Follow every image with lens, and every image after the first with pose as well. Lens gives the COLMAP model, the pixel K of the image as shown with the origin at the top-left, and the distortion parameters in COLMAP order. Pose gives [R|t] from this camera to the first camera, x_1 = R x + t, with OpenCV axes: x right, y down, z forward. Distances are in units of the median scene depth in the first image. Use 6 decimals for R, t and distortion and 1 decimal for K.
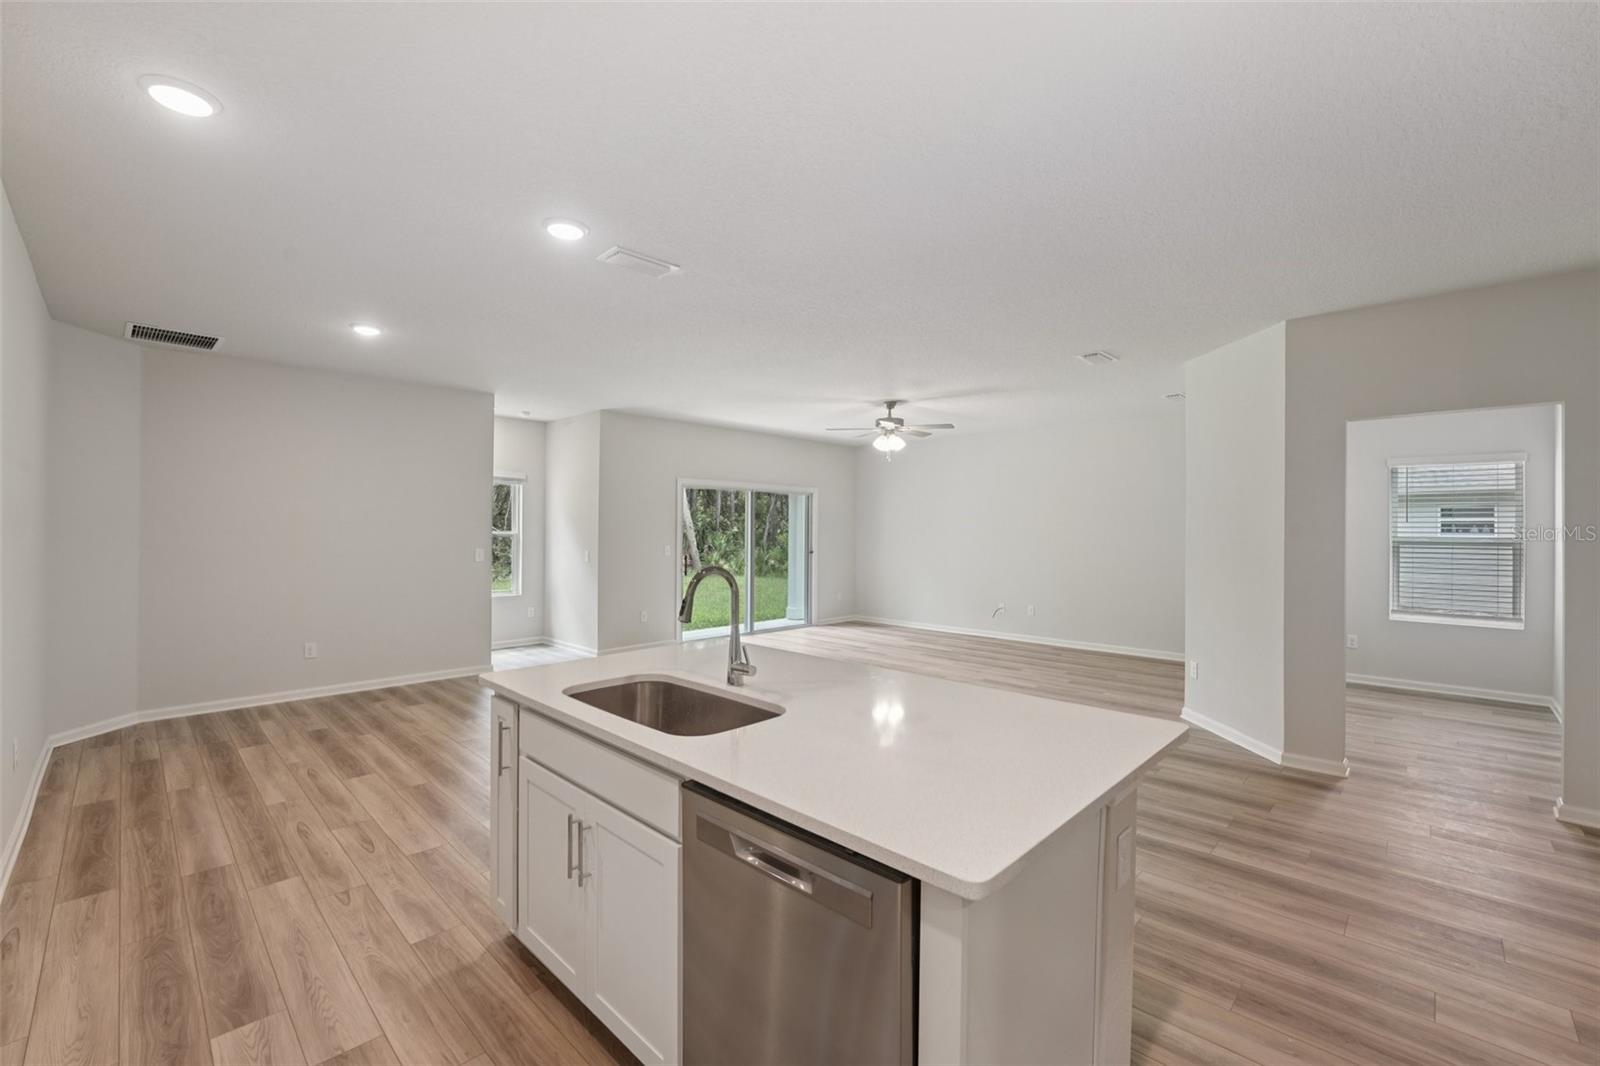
lens RADIAL K [[673.0, 0, 794.9], [0, 673.0, 527.4], [0, 0, 1]] dist [-0.029154, 0.008168]
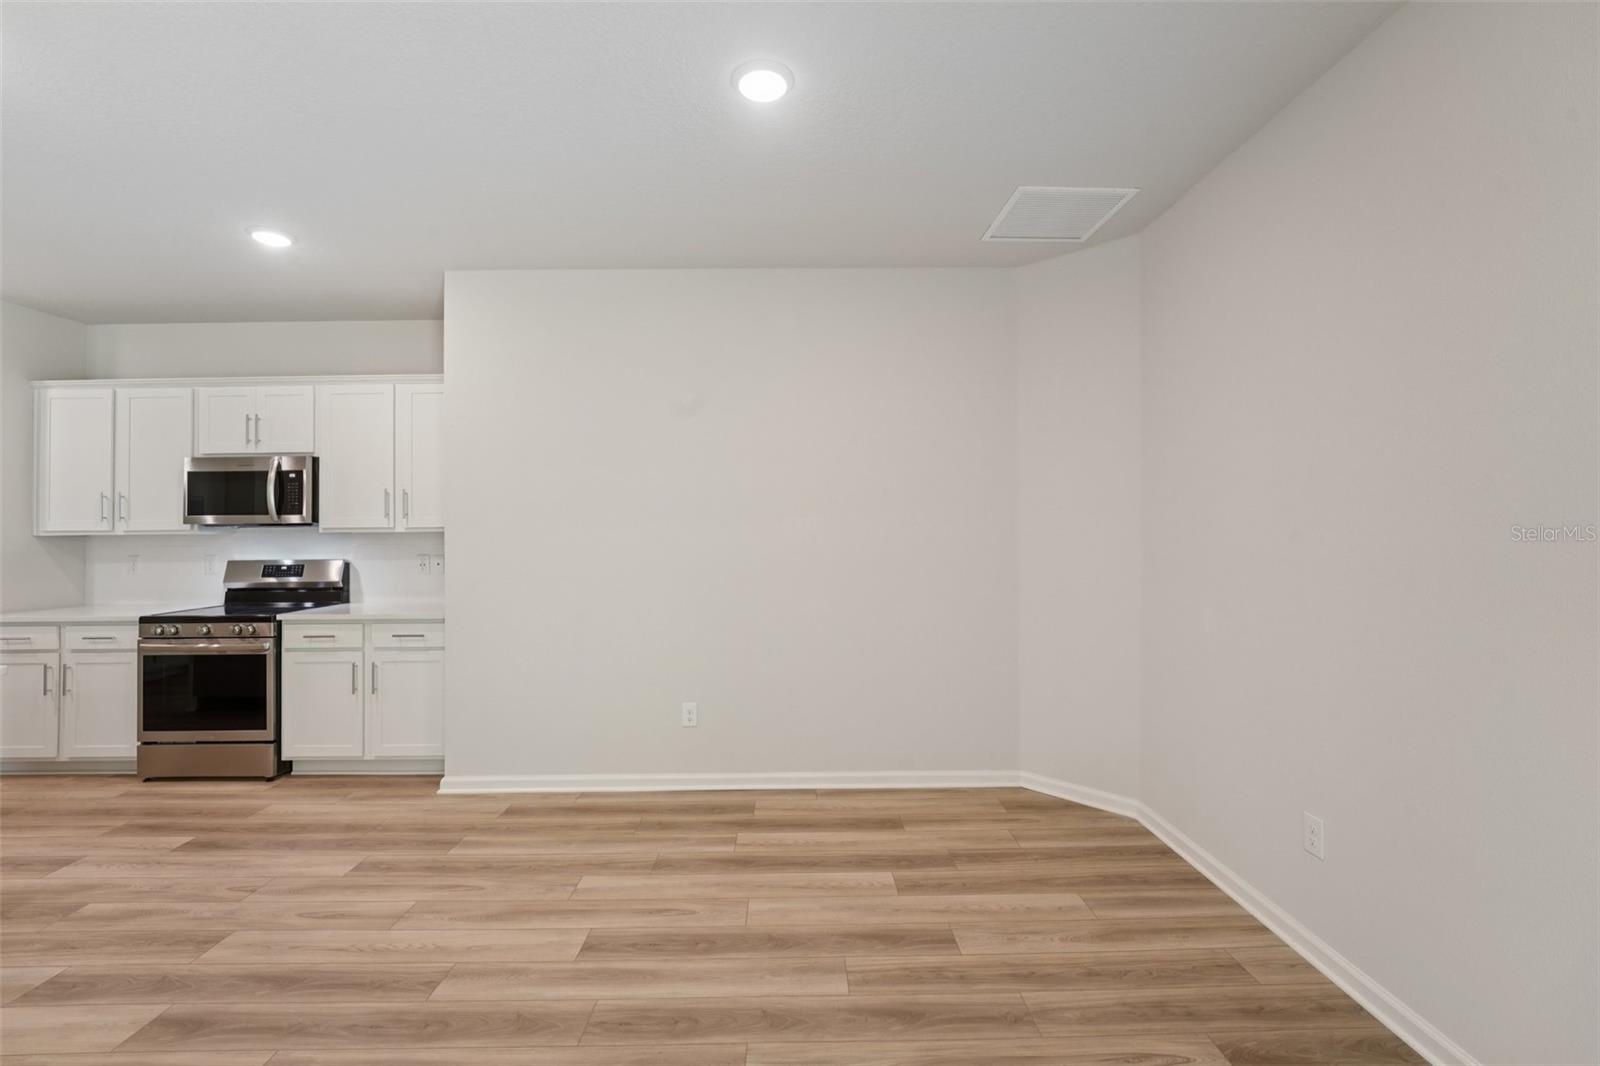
lens RADIAL K [[673.0, 0, 794.9], [0, 673.0, 527.4], [0, 0, 1]] dist [-0.029154, 0.008168]
pose [[-0.711990, 0.000338, -0.702190, -0.471537], [0.010301, 0.999897, -0.009963, 0.031827], [0.702114, -0.014327, -0.711920, 1.871694]]
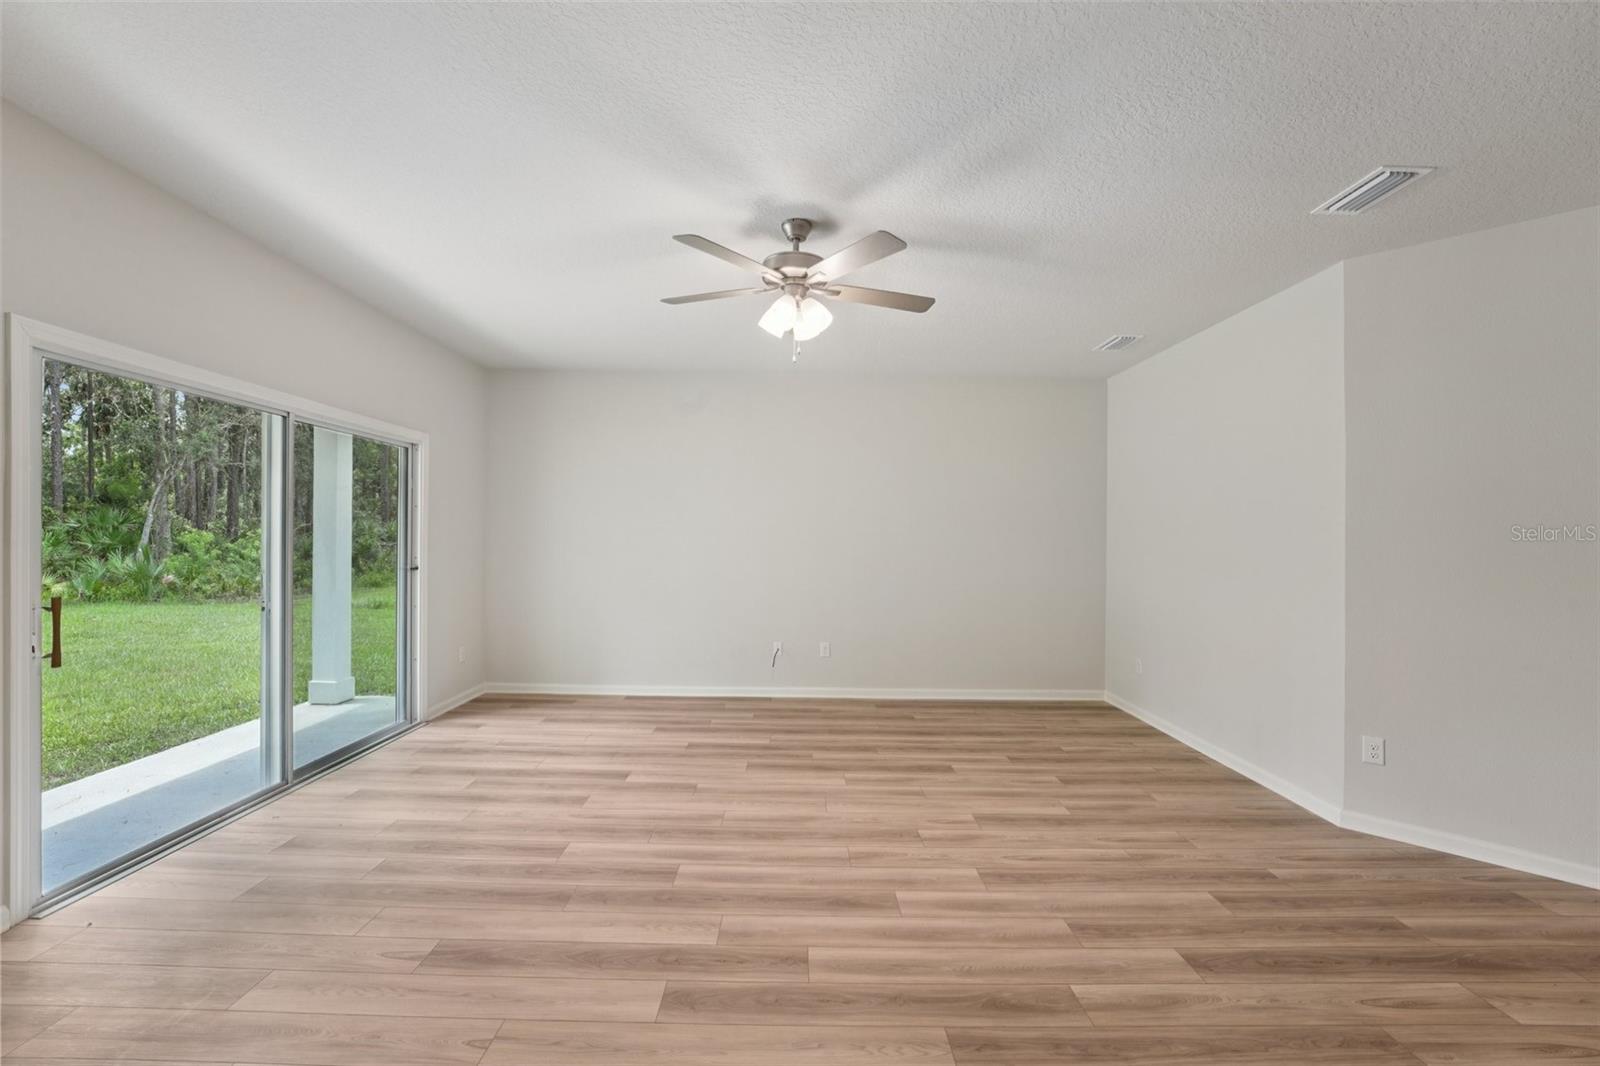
lens RADIAL K [[651.6, 0, 810.0], [0, 651.6, 529.3], [0, 0, 1]] dist [-0.017327, 0.000190]
pose [[0.703165, 0.015681, 0.710854, -0.321342], [-0.014821, 0.999863, -0.007395, 0.027811], [-0.710872, -0.005335, 0.703301, 1.523870]]
